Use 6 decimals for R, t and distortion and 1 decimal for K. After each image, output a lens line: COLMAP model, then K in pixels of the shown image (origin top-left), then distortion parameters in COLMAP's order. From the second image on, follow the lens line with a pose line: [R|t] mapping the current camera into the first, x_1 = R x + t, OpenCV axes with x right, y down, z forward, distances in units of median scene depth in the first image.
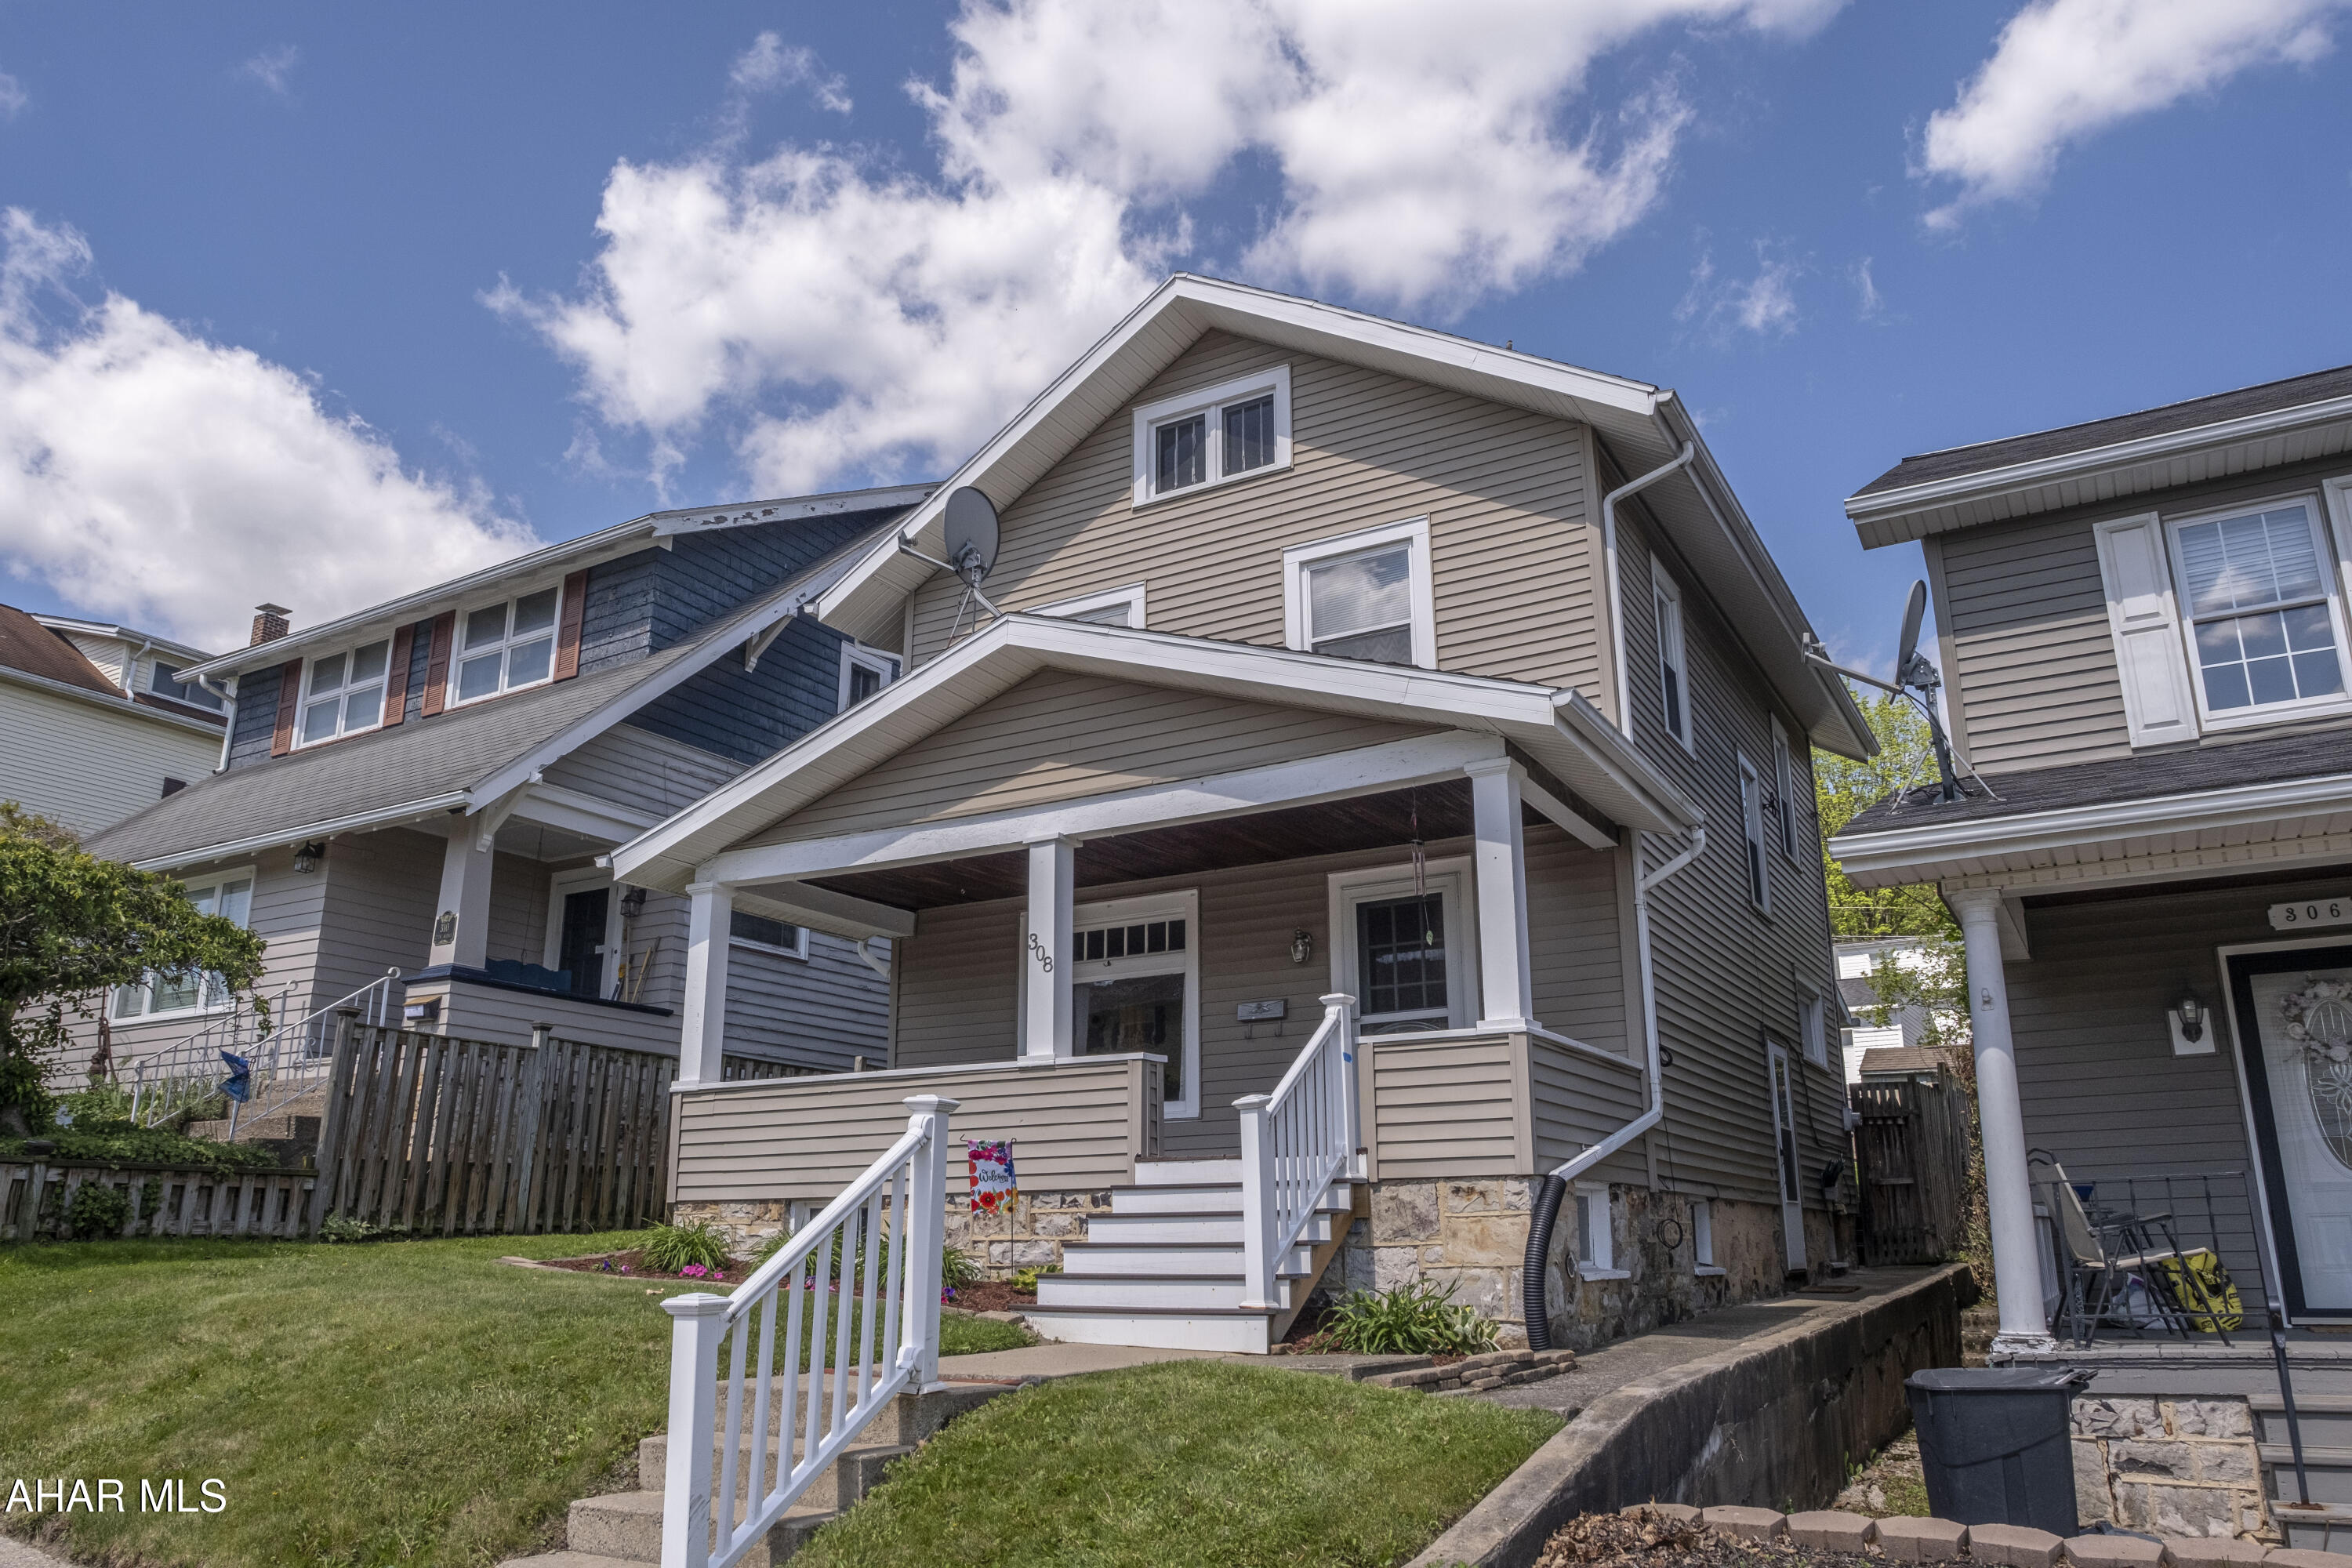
lens RADIAL K [[1663.4, 0, 1176.0], [0, 1663.4, 784.0], [0, 0, 1]] dist [-0.081452, 0.047570]
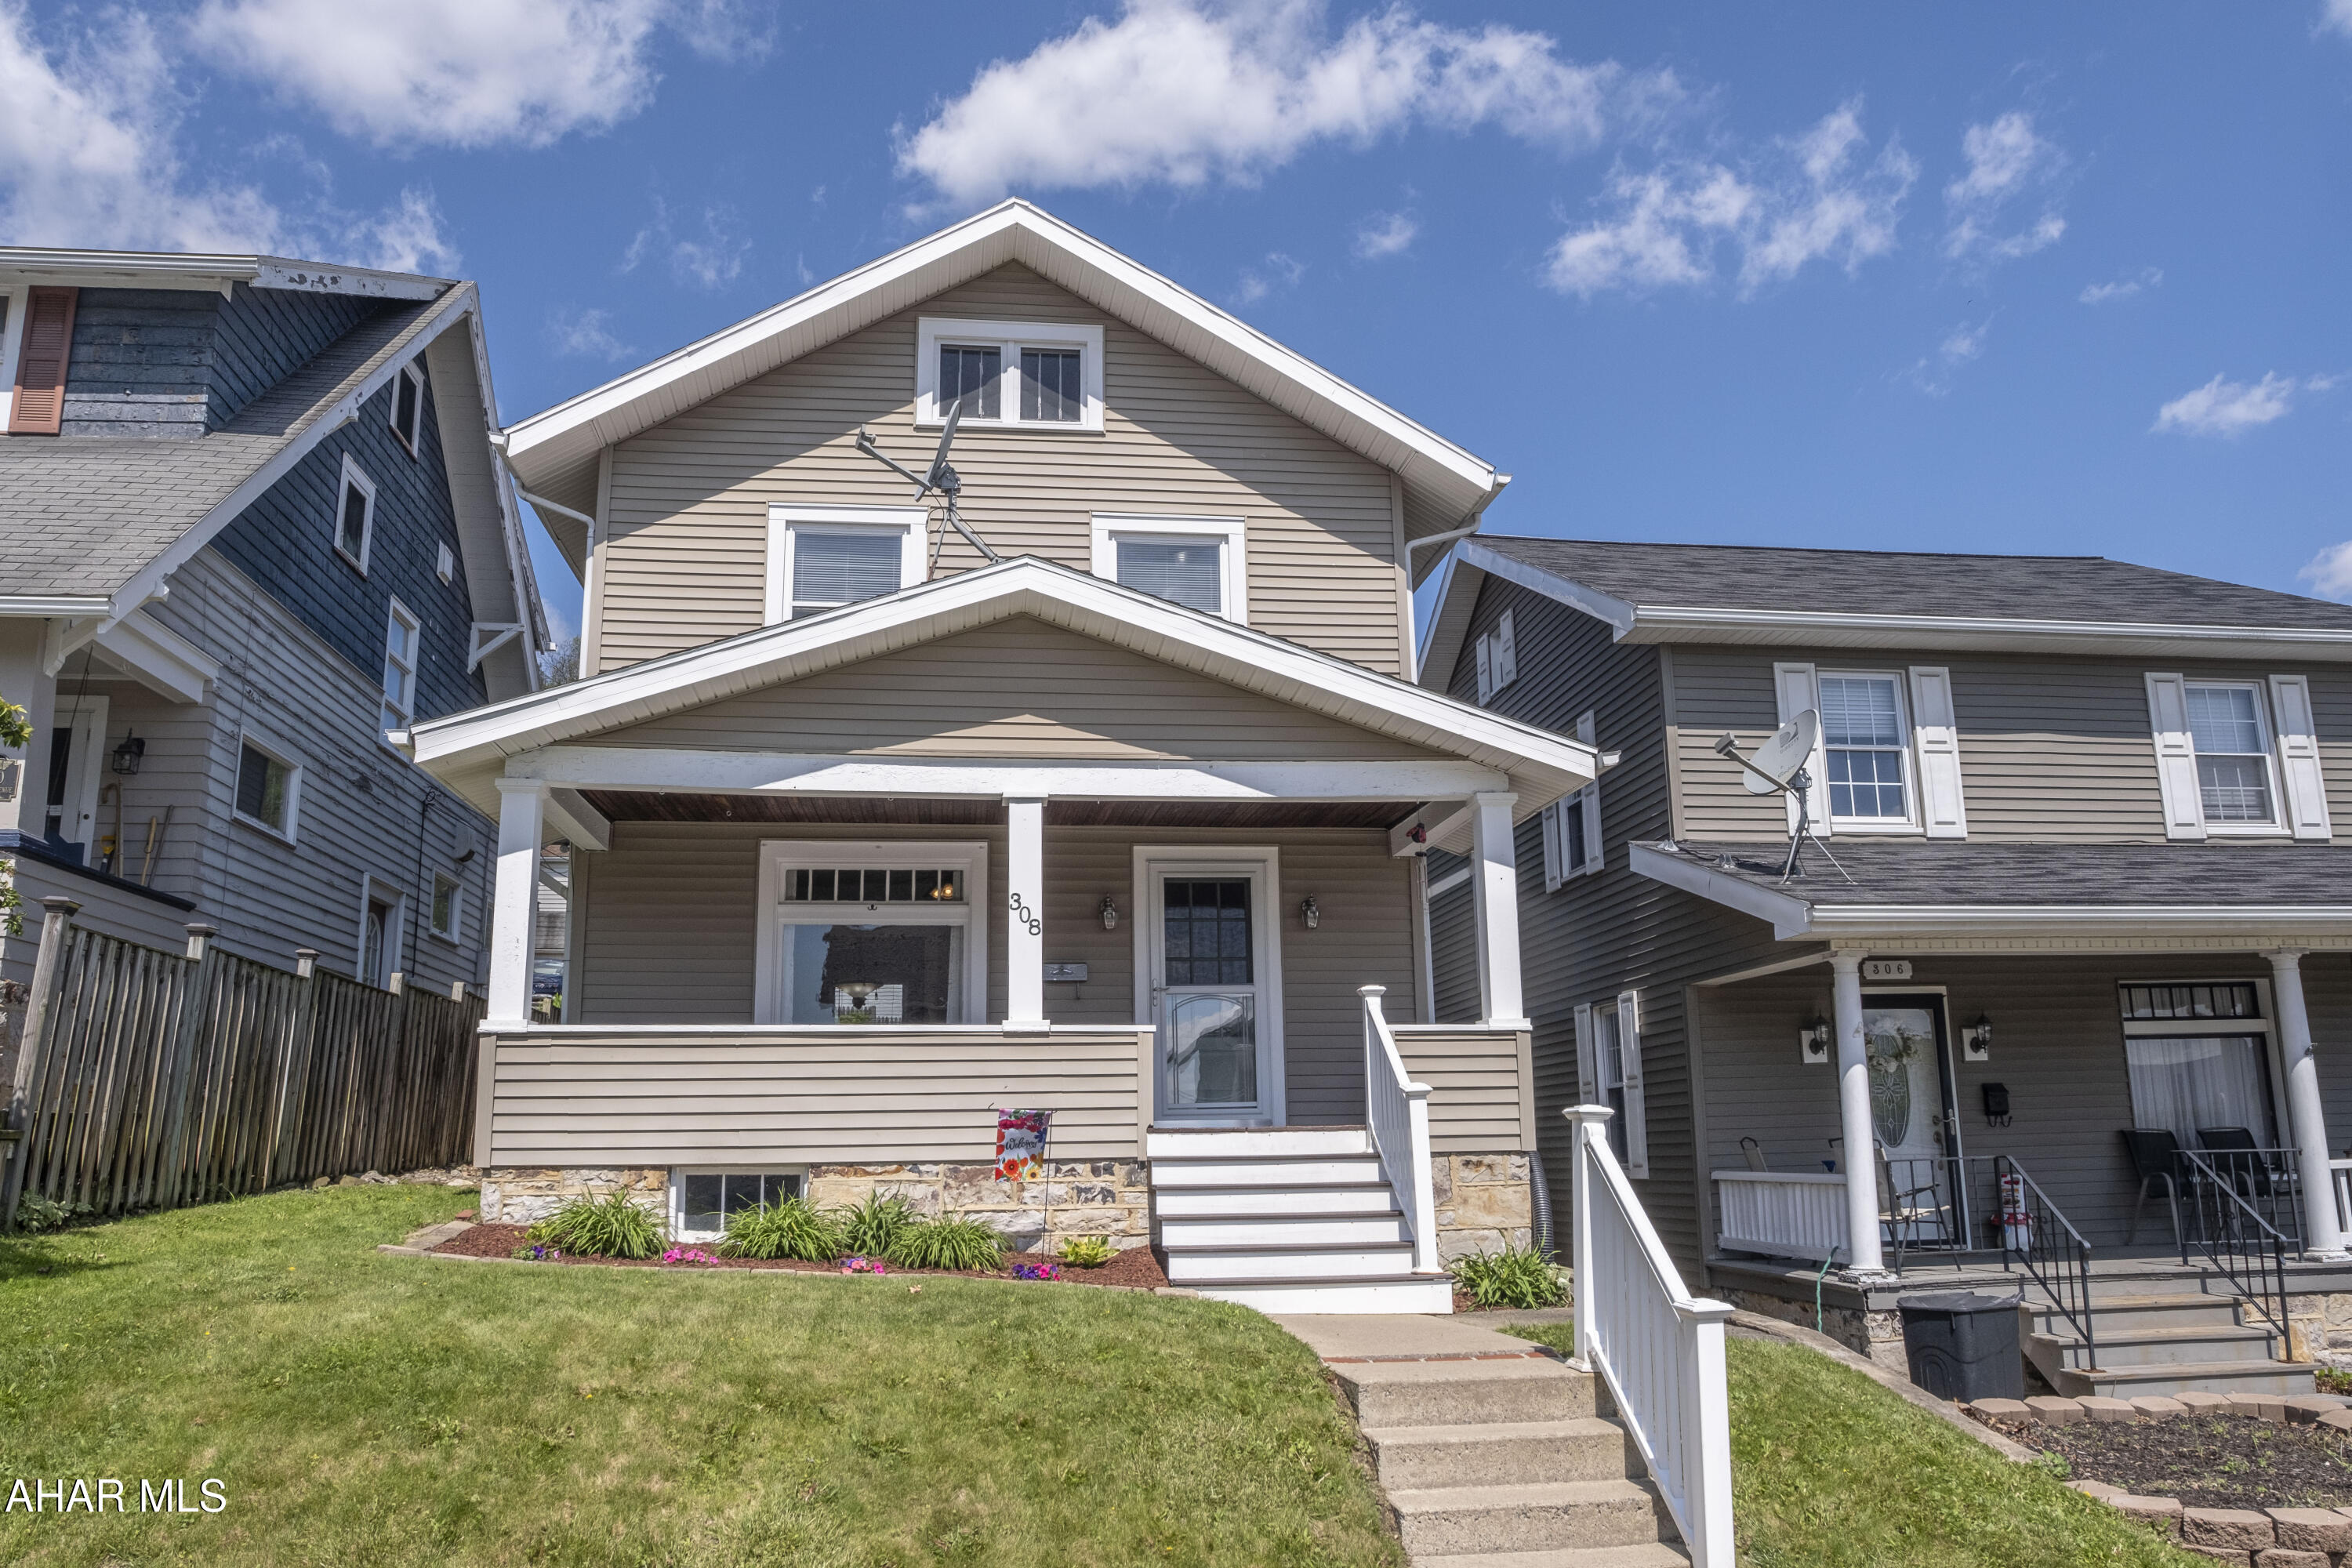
lens RADIAL K [[1729.7, 0, 1176.0], [0, 1729.7, 784.0], [0, 0, 1]] dist [-0.078470, 0.047778]
pose [[0.791346, 0.123147, 0.598838, -0.579976], [-0.158541, 0.987331, 0.006469, 0.005882], [-0.590455, -0.100060, 0.800844, 0.139516]]
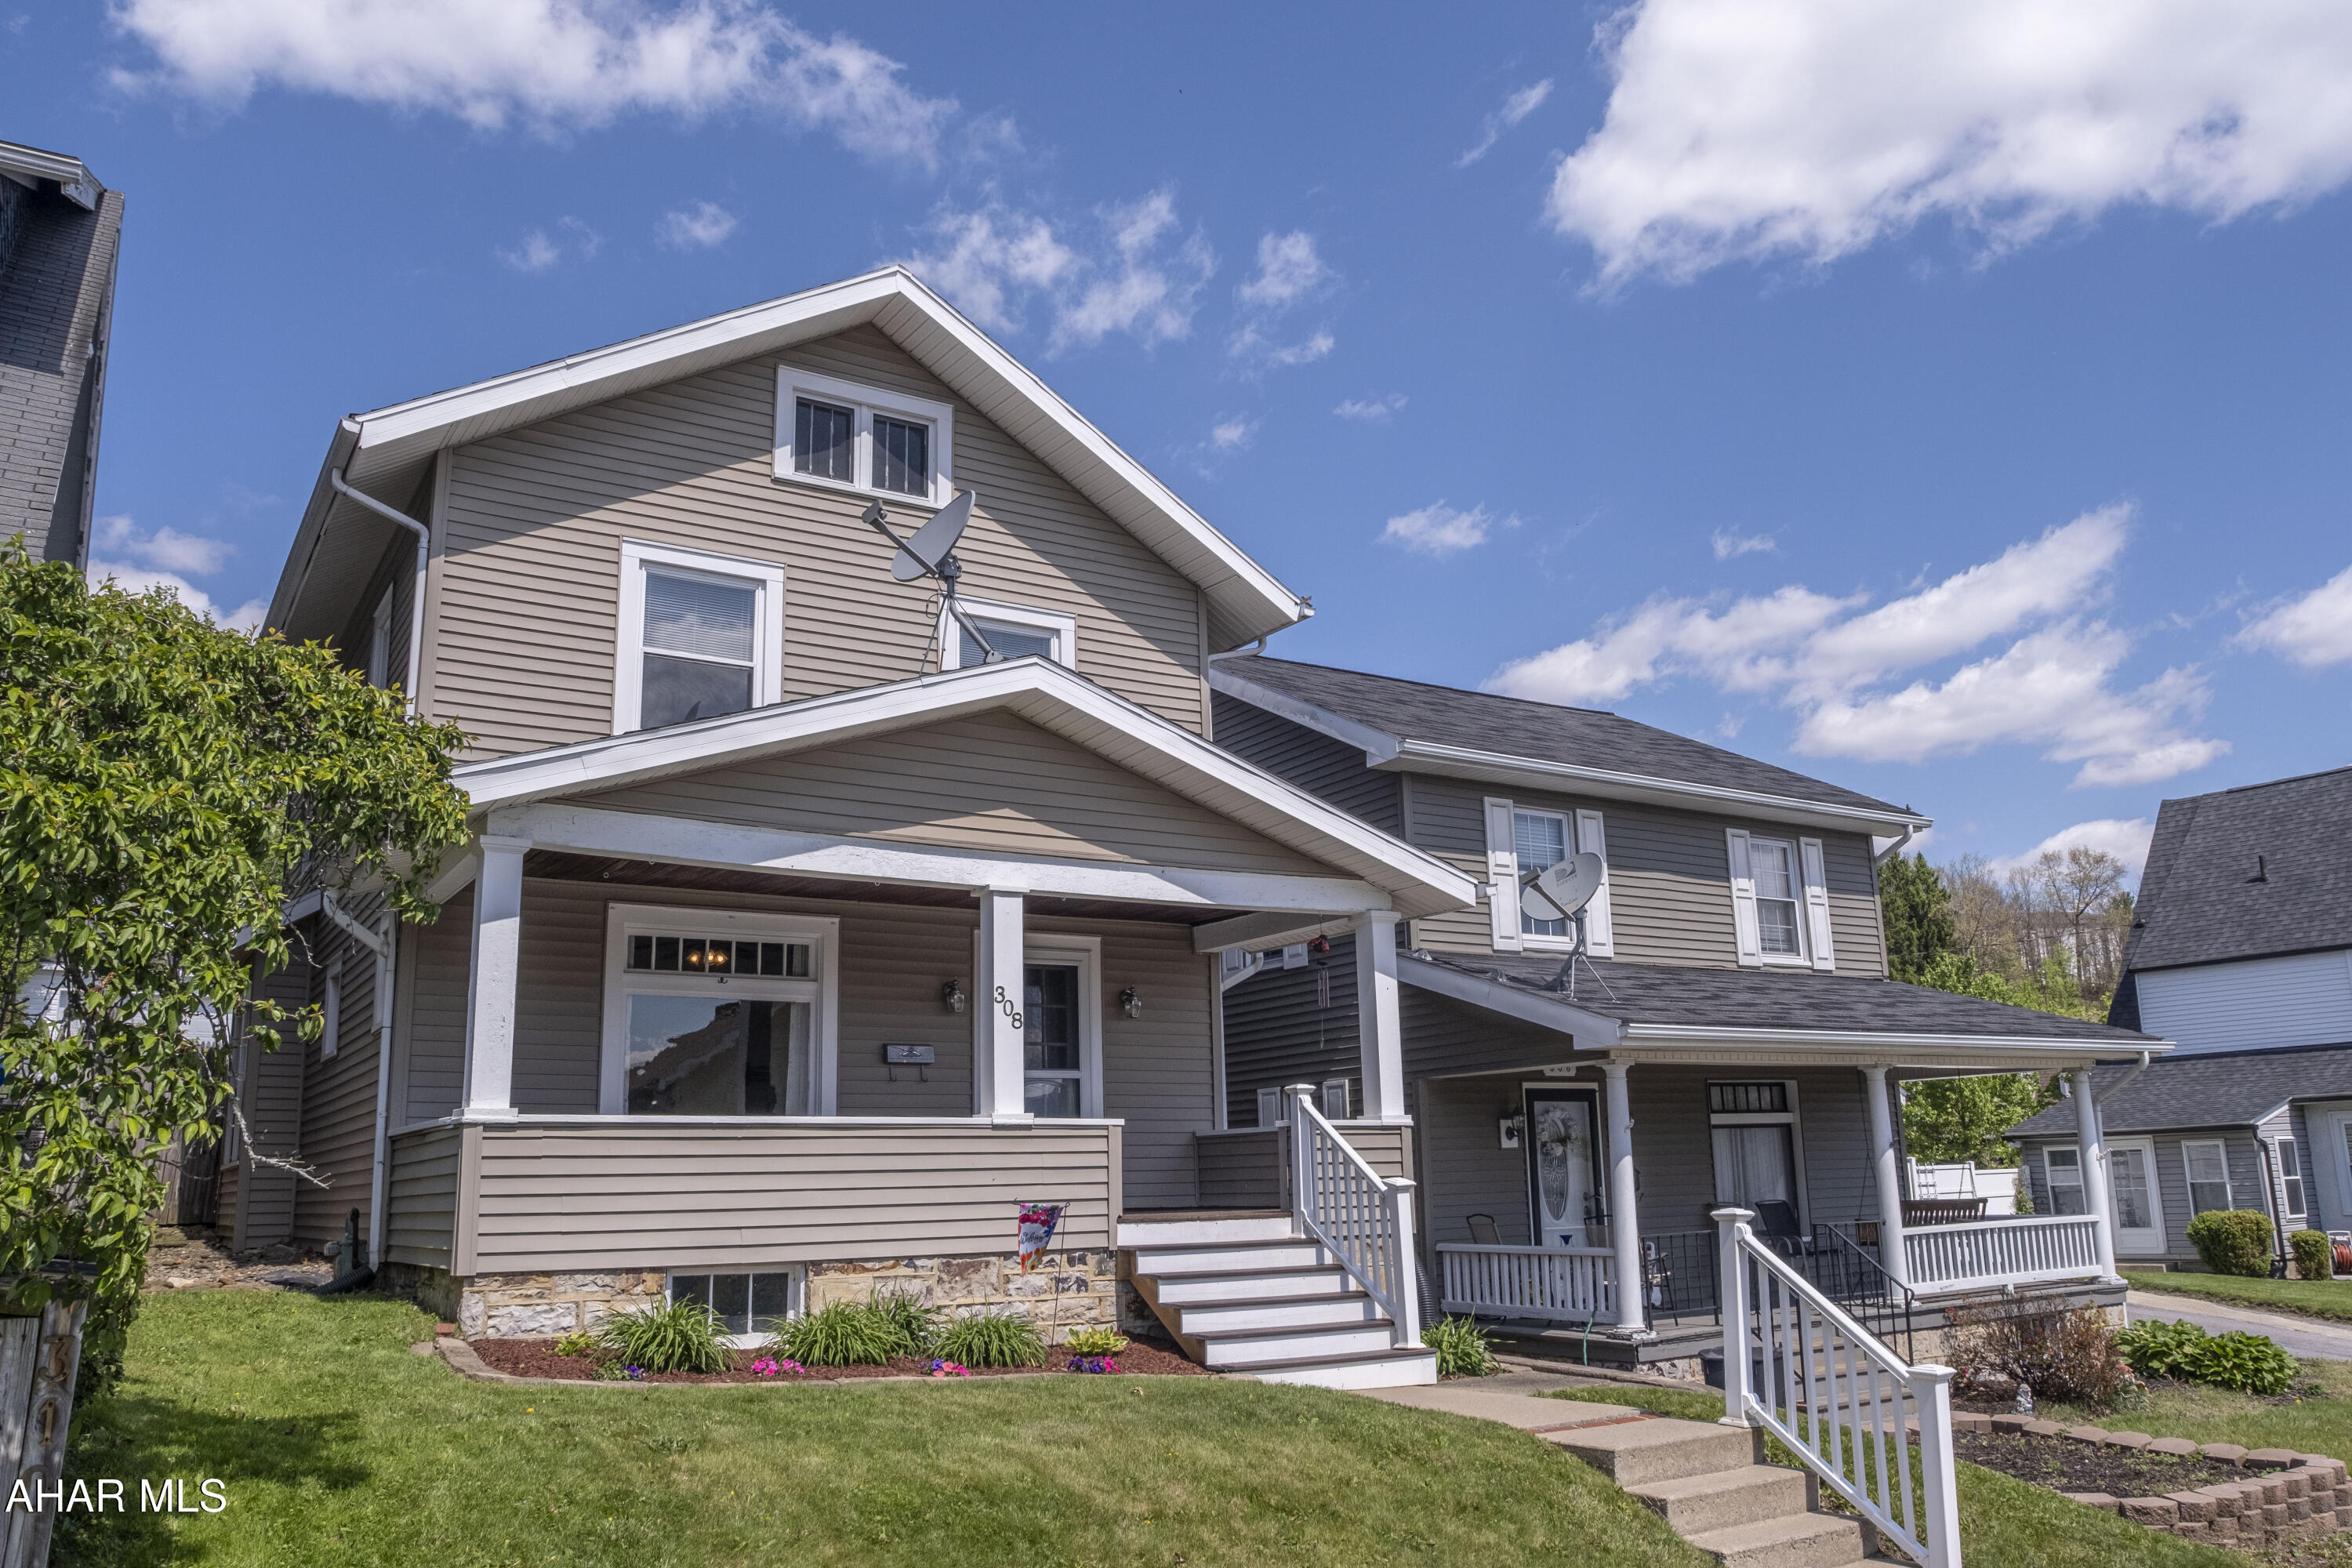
lens RADIAL K [[1757.1, 0, 1176.0], [0, 1757.1, 784.0], [0, 0, 1]] dist [-0.083335, 0.058343]
pose [[0.456010, 0.194205, 0.868527, -0.891942], [-0.225178, 0.969324, -0.098517, 0.049791], [-0.861017, -0.150649, 0.485752, 0.402532]]
